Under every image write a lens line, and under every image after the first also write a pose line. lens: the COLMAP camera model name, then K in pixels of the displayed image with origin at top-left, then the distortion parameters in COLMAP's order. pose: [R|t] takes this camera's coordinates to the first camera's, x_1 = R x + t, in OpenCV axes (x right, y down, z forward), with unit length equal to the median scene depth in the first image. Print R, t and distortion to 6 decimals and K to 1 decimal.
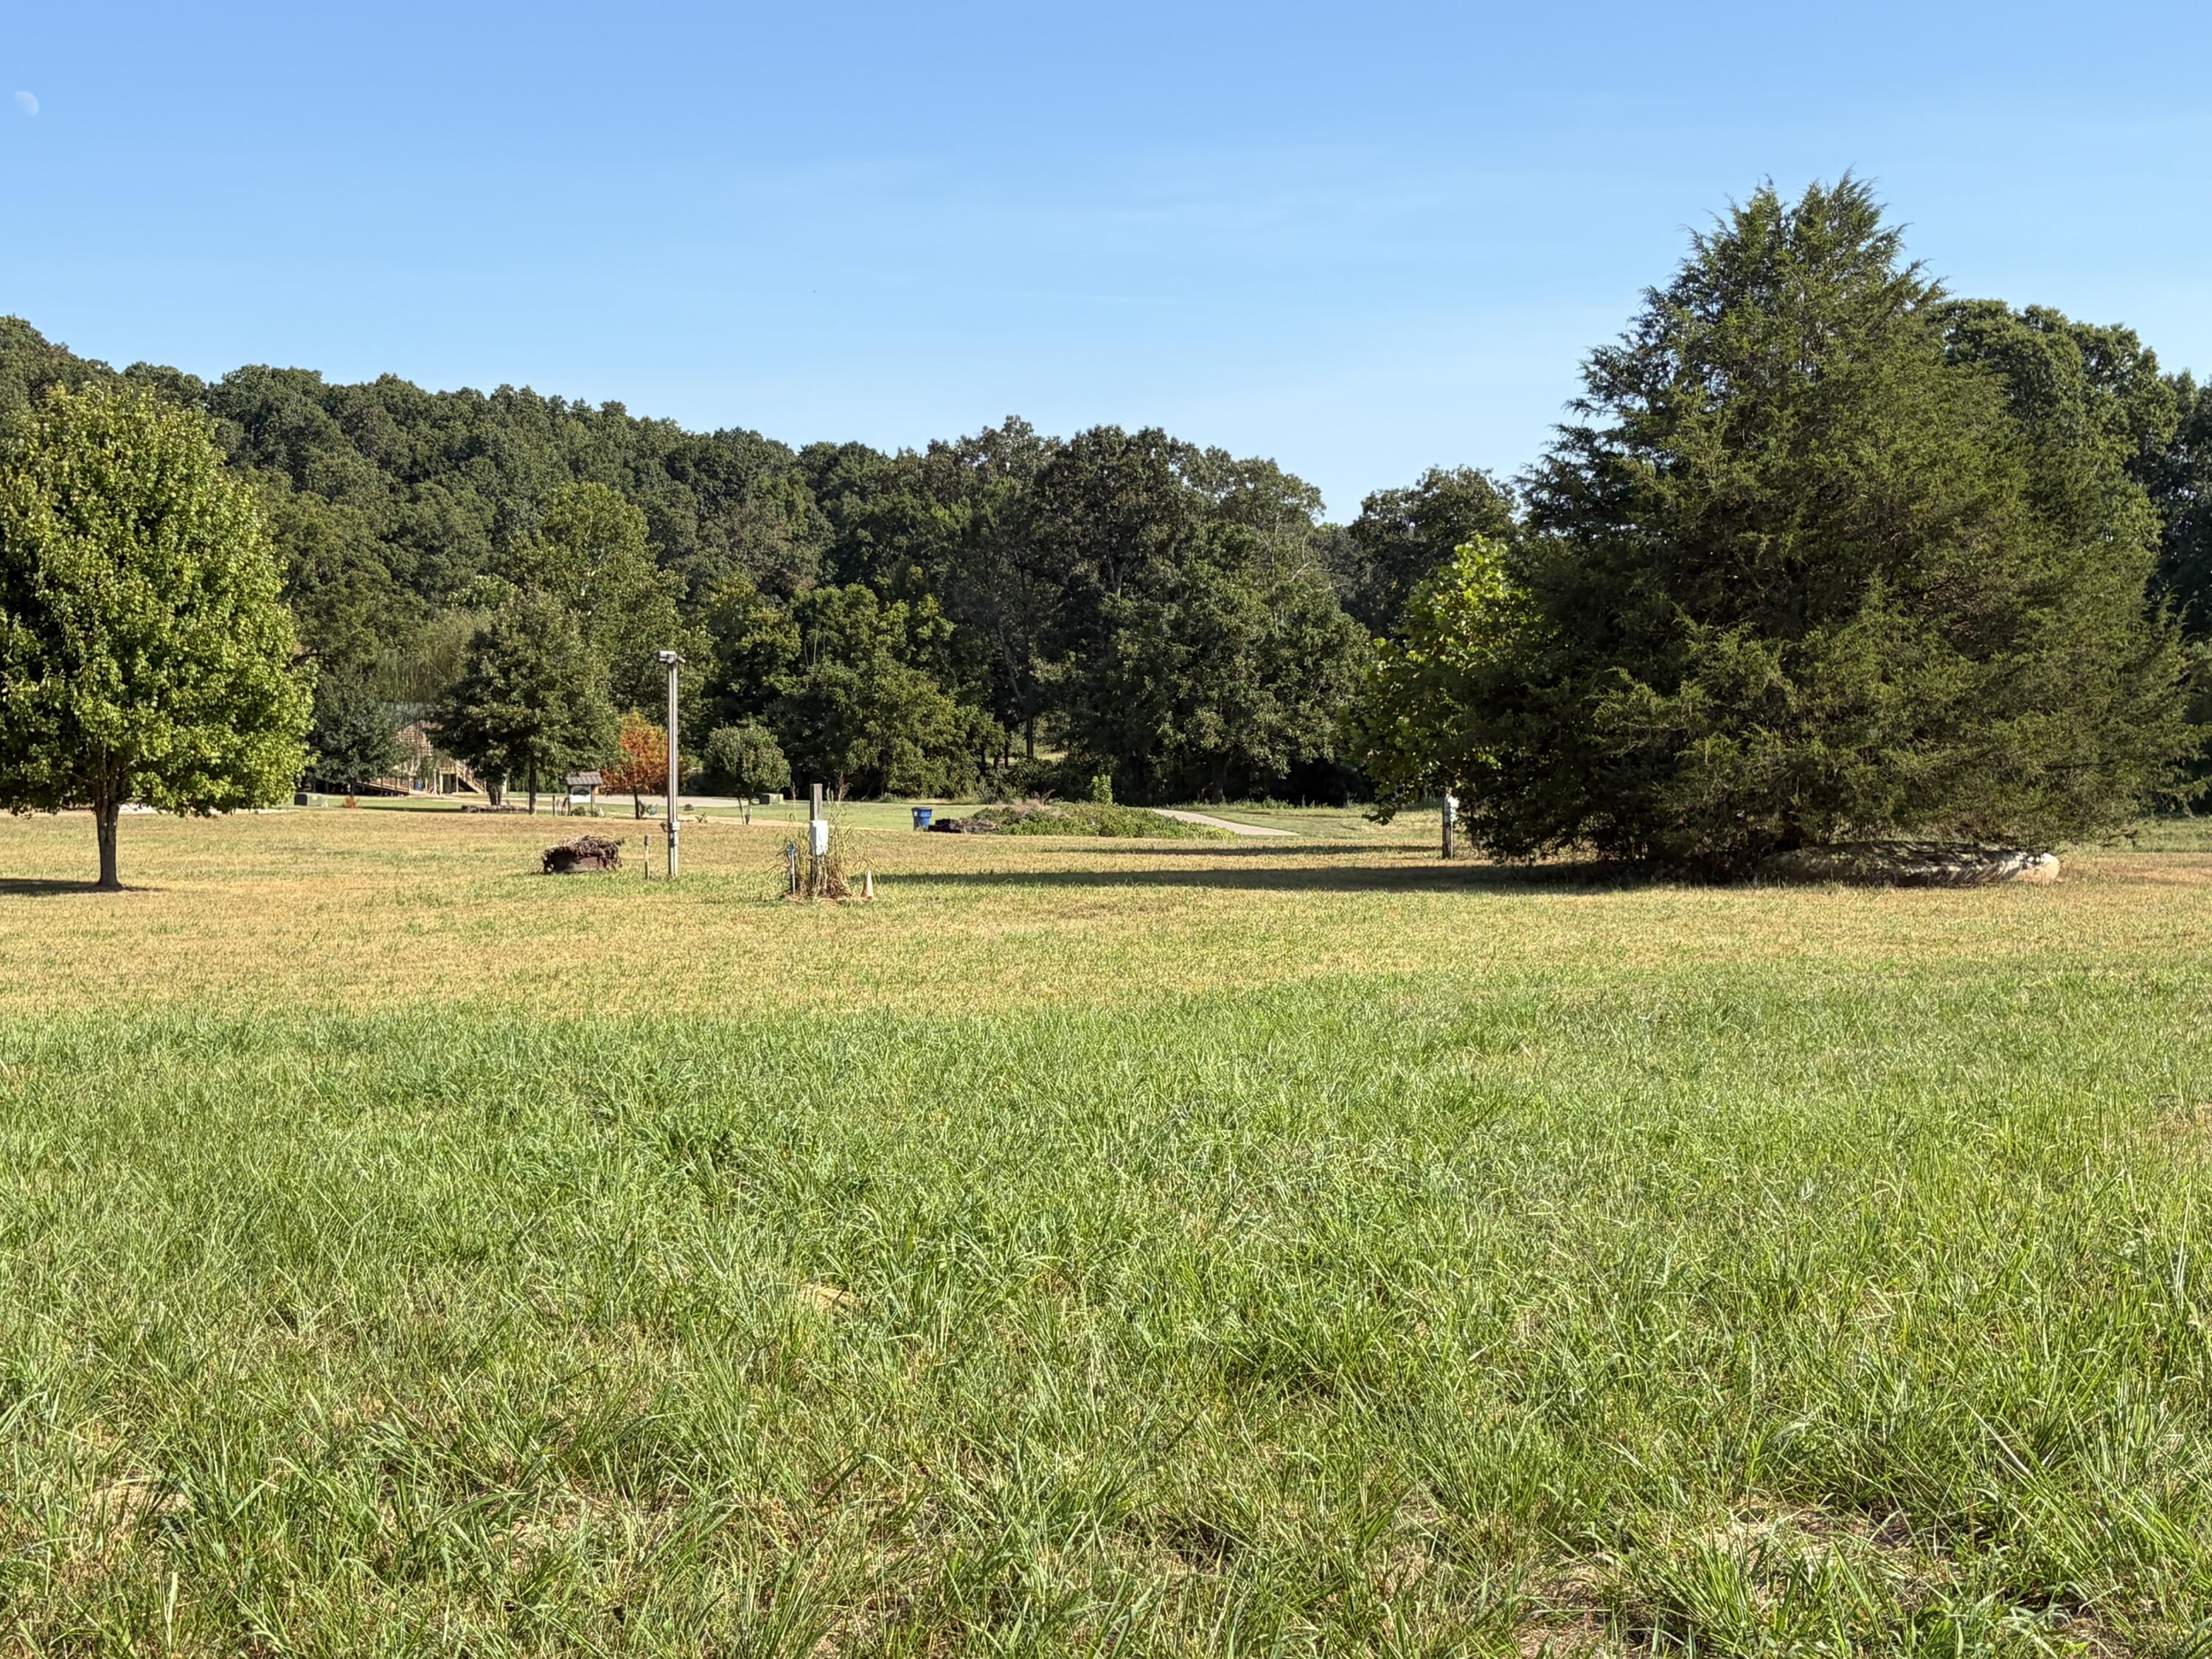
lens RADIAL K [[3031.7, 0, 1106.0], [0, 3031.7, 829.5], [0, 0, 1]] dist [0.266164, -1.255308]
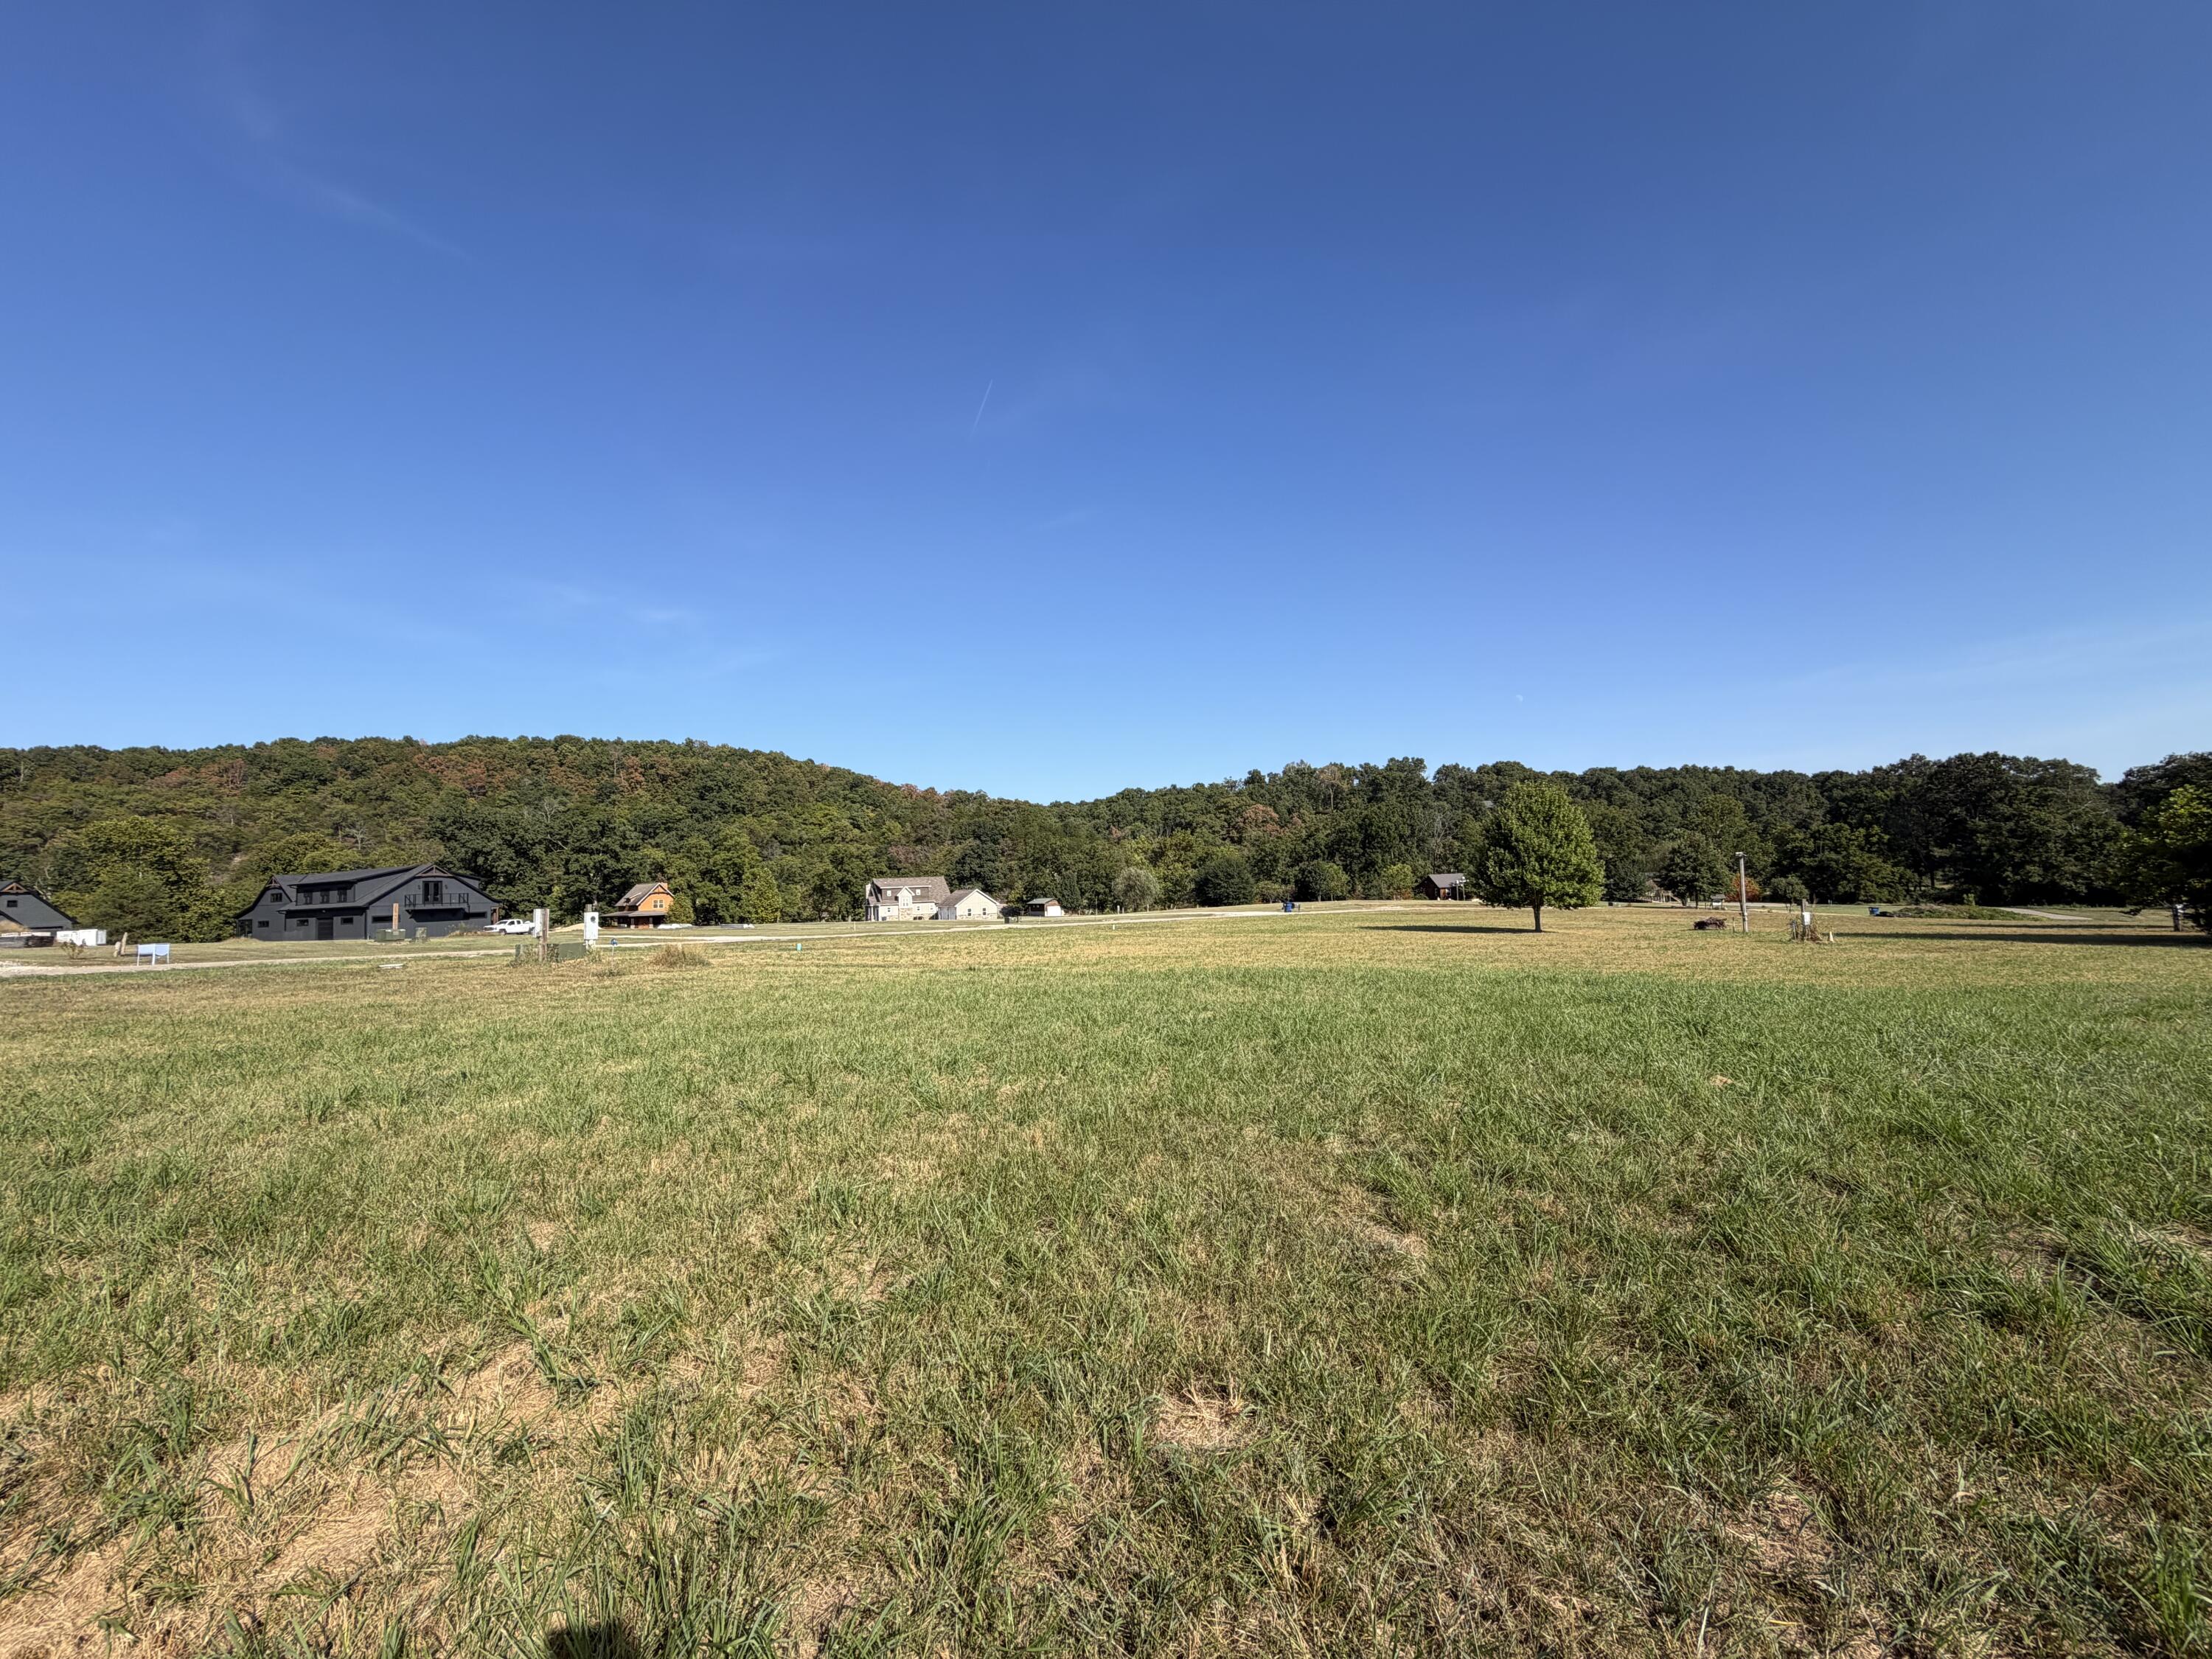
lens RADIAL K [[889.9, 0, 1106.0], [0, 889.9, 829.5], [0, 0, 1]] dist [0.002260, 0.000103]
pose [[0.702697, -0.059006, -0.709038, 0.022249], [-0.006359, 0.995994, -0.089189, -0.001133], [0.711461, 0.067182, 0.699507, -0.005697]]
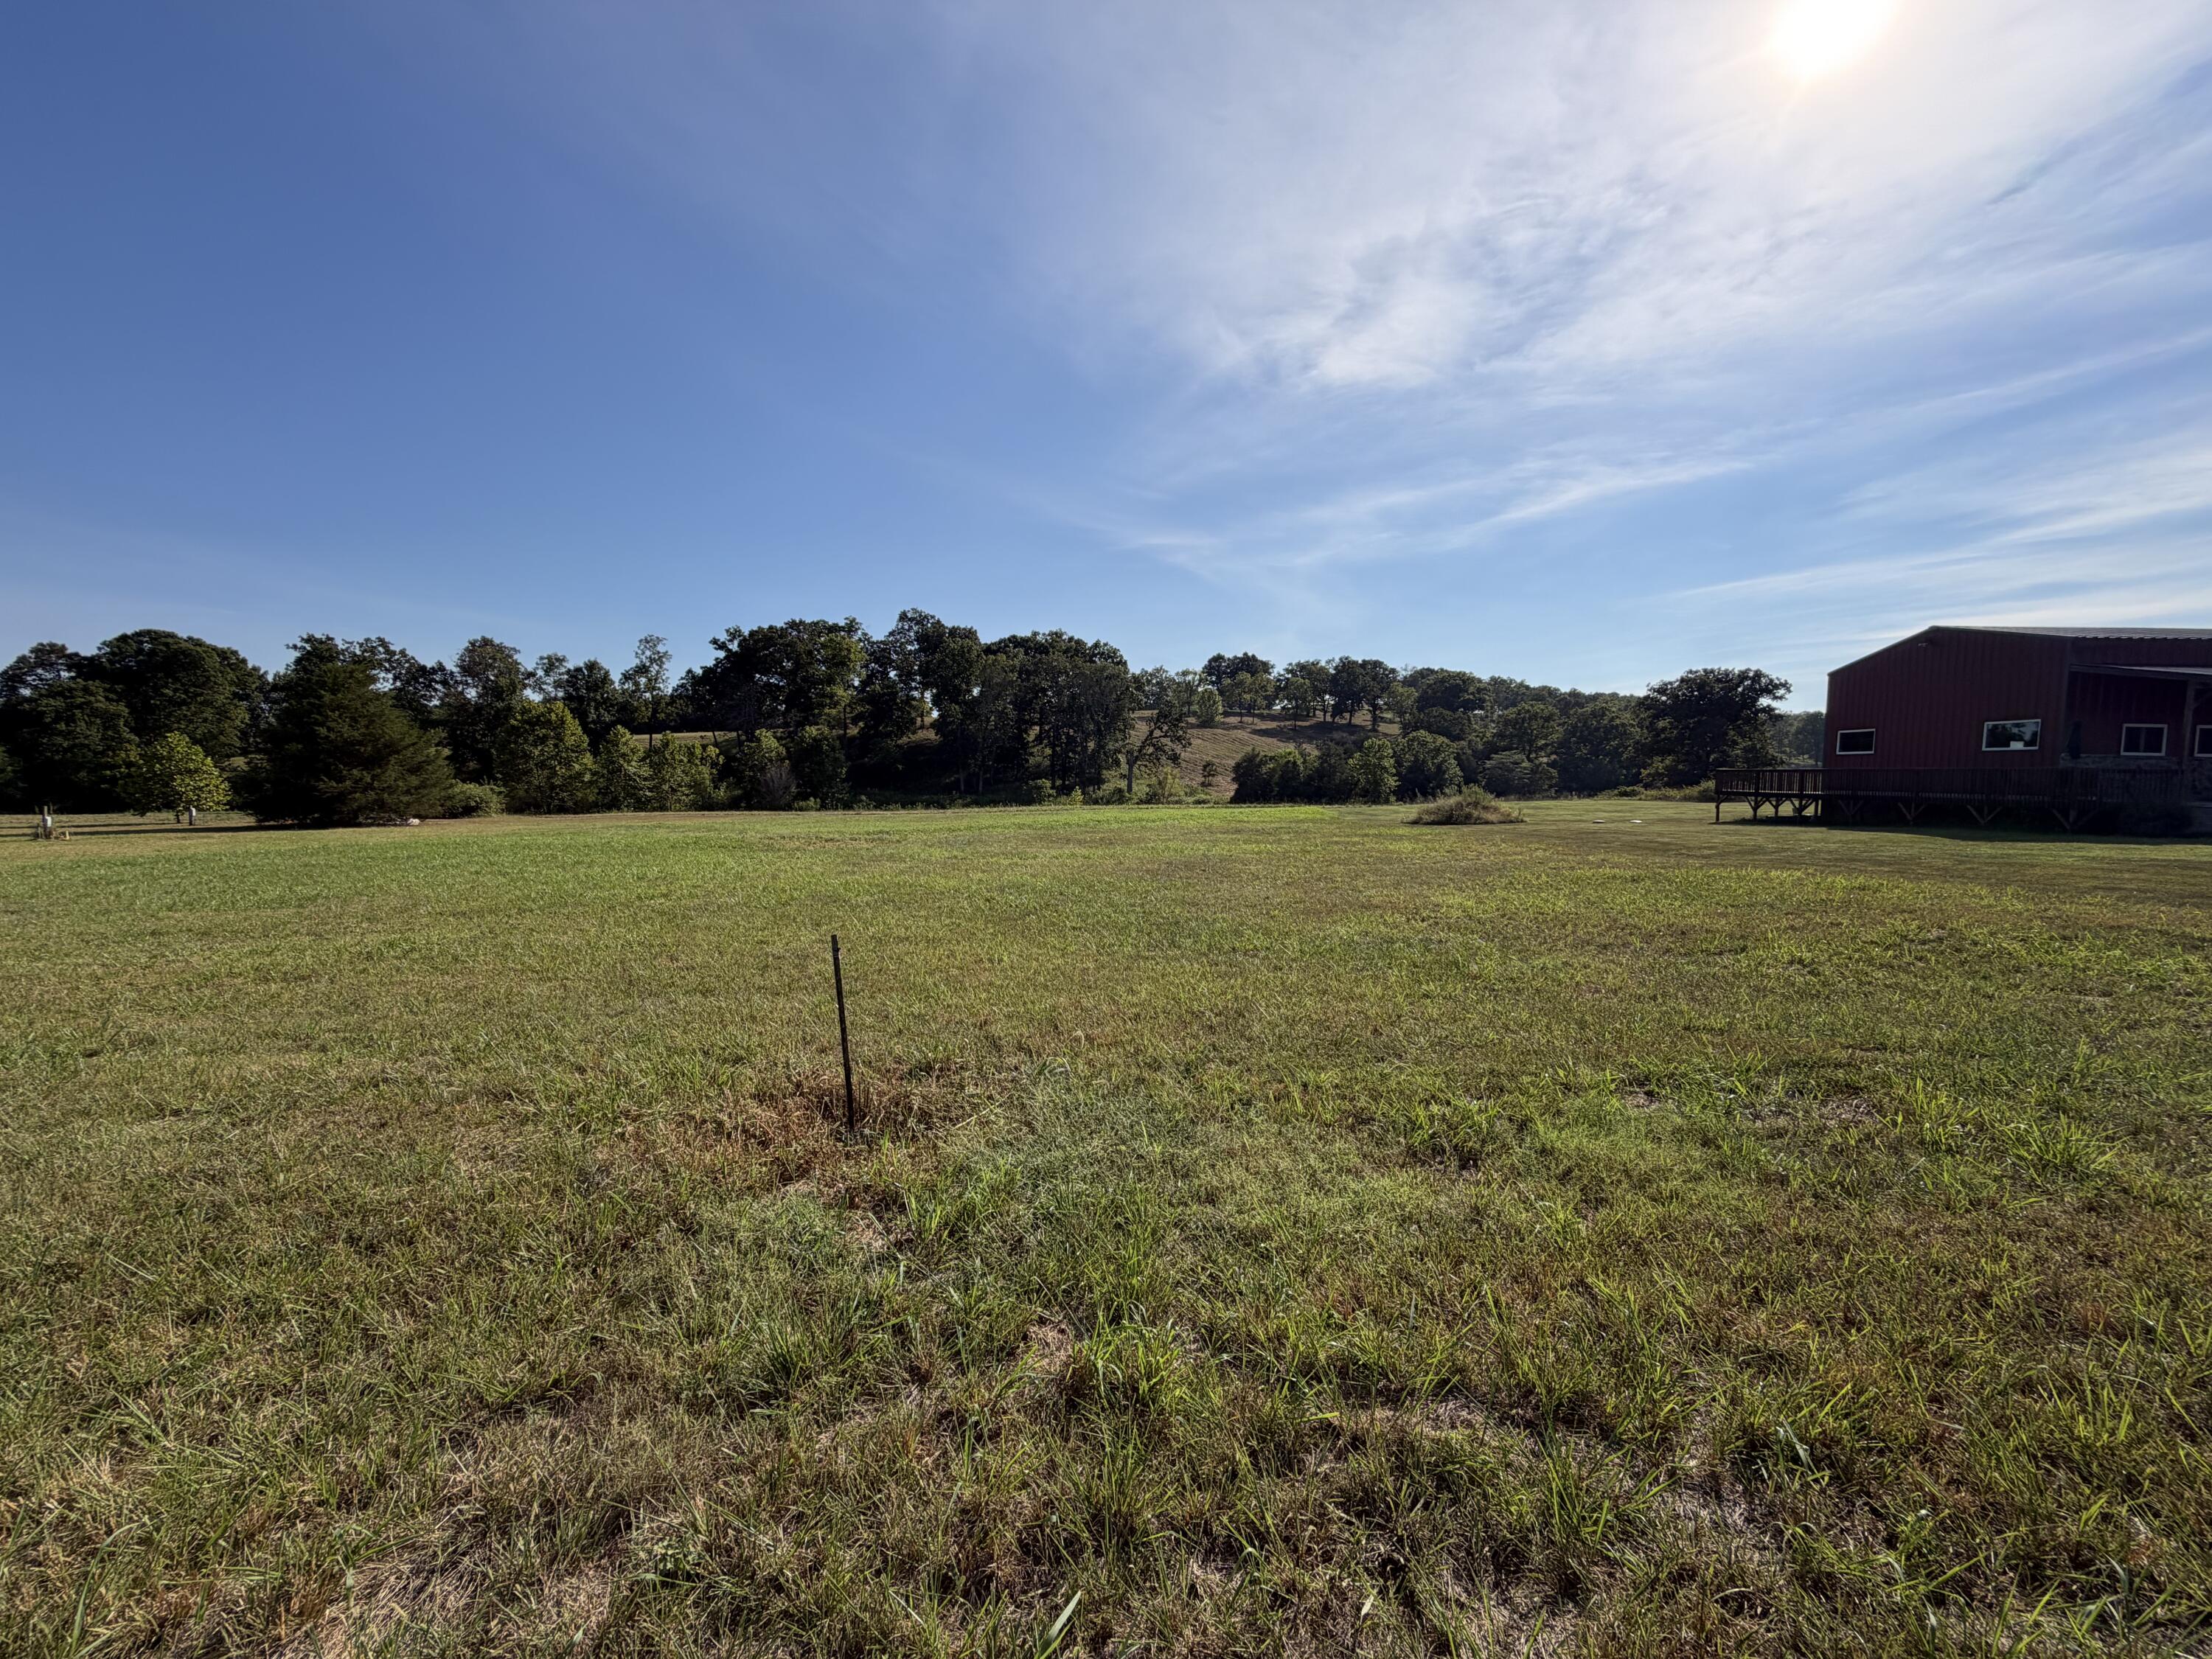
lens RADIAL K [[889.9, 0, 1106.0], [0, 889.9, 829.5], [0, 0, 1]] dist [0.002260, 0.000103]
pose [[0.399114, -0.034122, 0.916266, -0.307912], [0.017727, 0.999408, 0.029496, 0.001877], [-0.916730, 0.004470, 0.399482, -0.283927]]
